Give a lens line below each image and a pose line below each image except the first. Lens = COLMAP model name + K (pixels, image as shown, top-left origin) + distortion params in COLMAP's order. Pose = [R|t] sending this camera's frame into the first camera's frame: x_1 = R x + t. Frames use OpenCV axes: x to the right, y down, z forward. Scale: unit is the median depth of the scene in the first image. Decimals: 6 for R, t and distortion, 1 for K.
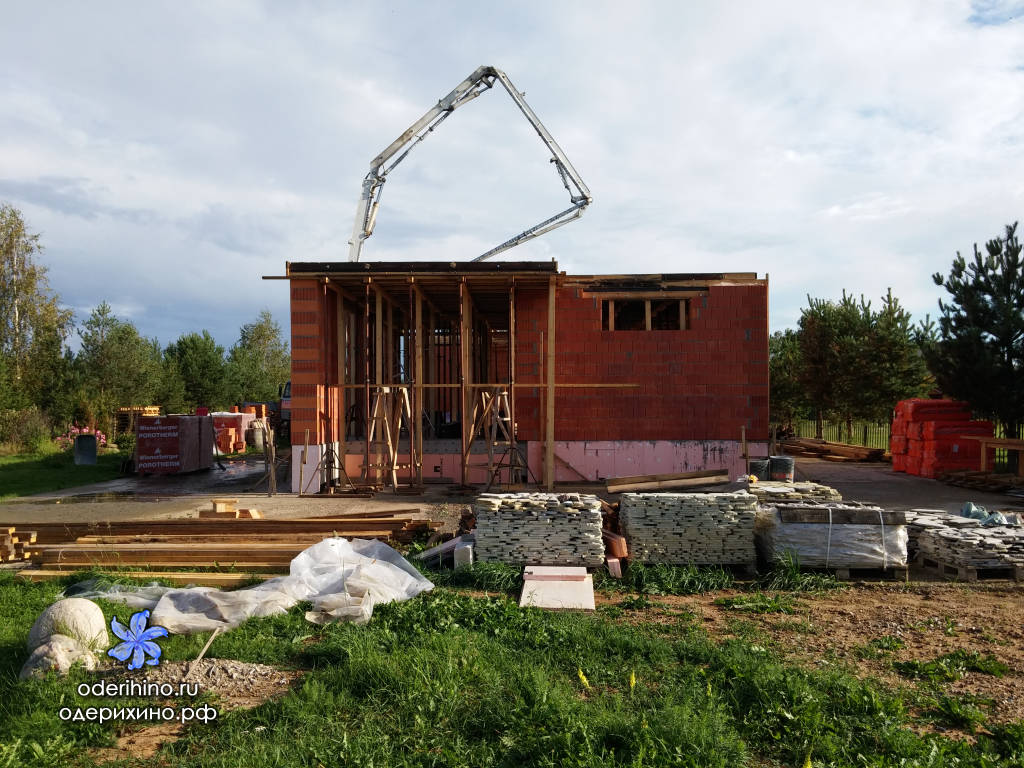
lens RADIAL K [[1008.6, 0, 512.0], [0, 1008.6, 384.0], [0, 0, 1]] dist [0.009647, 0.010405]
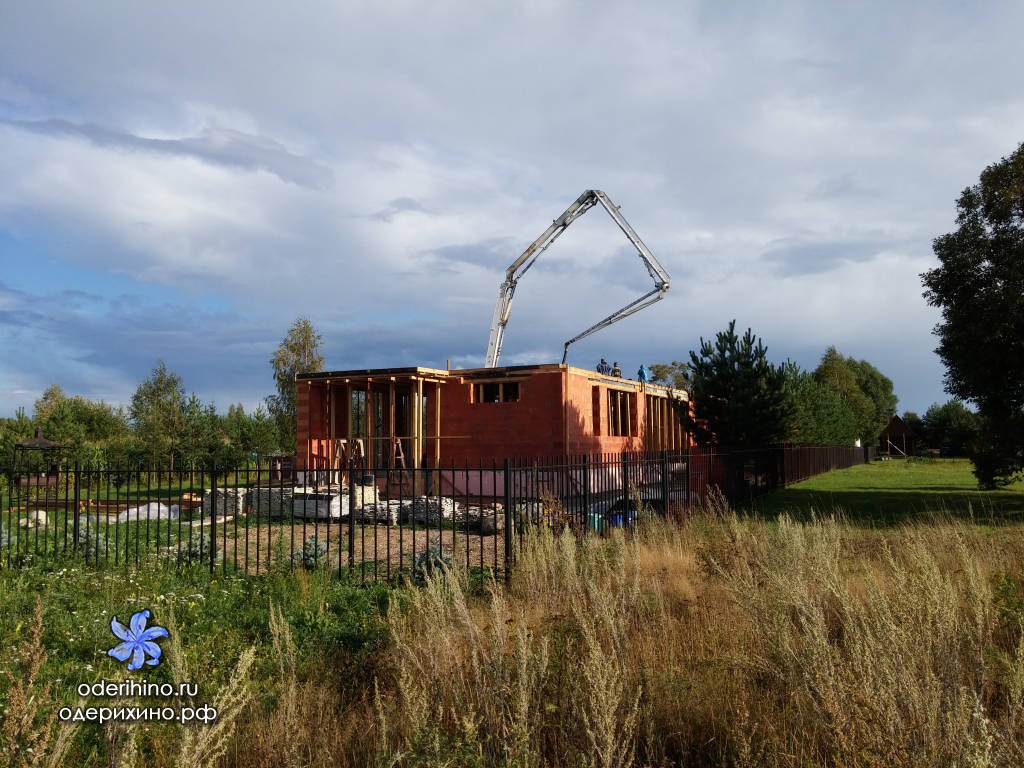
lens RADIAL K [[1008.6, 0, 512.0], [0, 1008.6, 384.0], [0, 0, 1]] dist [0.009647, 0.010405]
pose [[0.906528, -0.036674, -0.420550, 0.823949], [0.020703, 0.998883, -0.042481, -0.013141], [0.421638, 0.029803, 0.906274, -0.447019]]
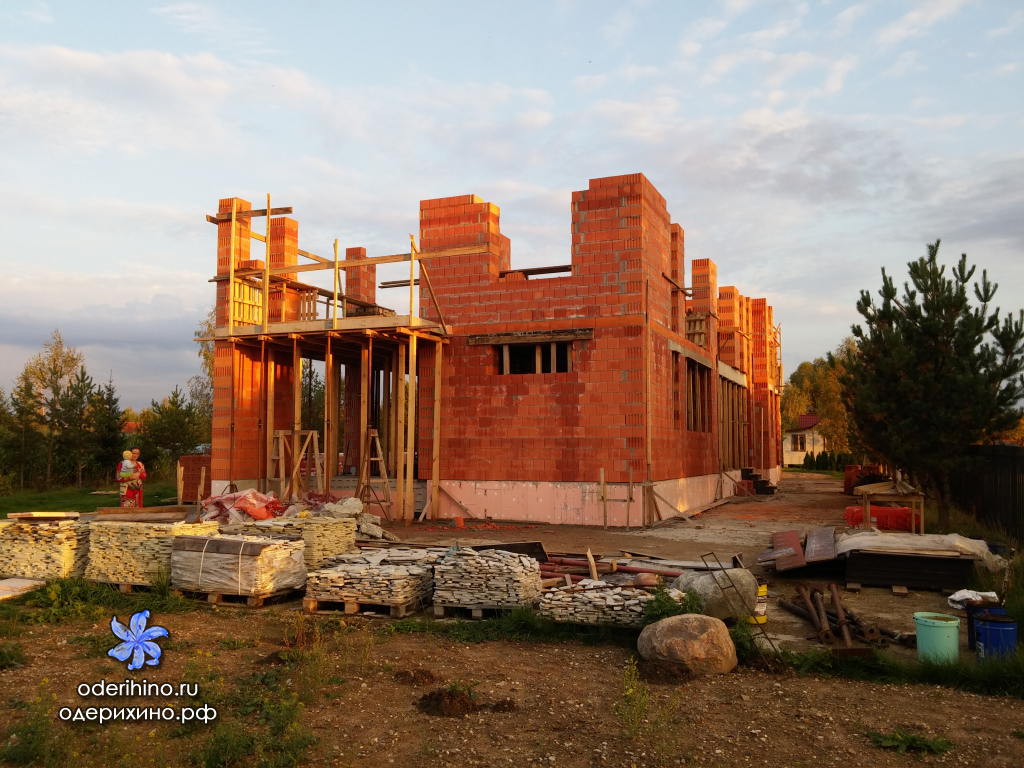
lens RADIAL K [[1008.6, 0, 512.0], [0, 1008.6, 384.0], [0, 0, 1]] dist [0.009647, 0.010405]
pose [[0.927941, -0.021630, -0.372099, 0.485180], [0.005800, 0.999032, -0.043610, 0.002427], [0.372682, 0.038309, 0.927168, 0.045746]]
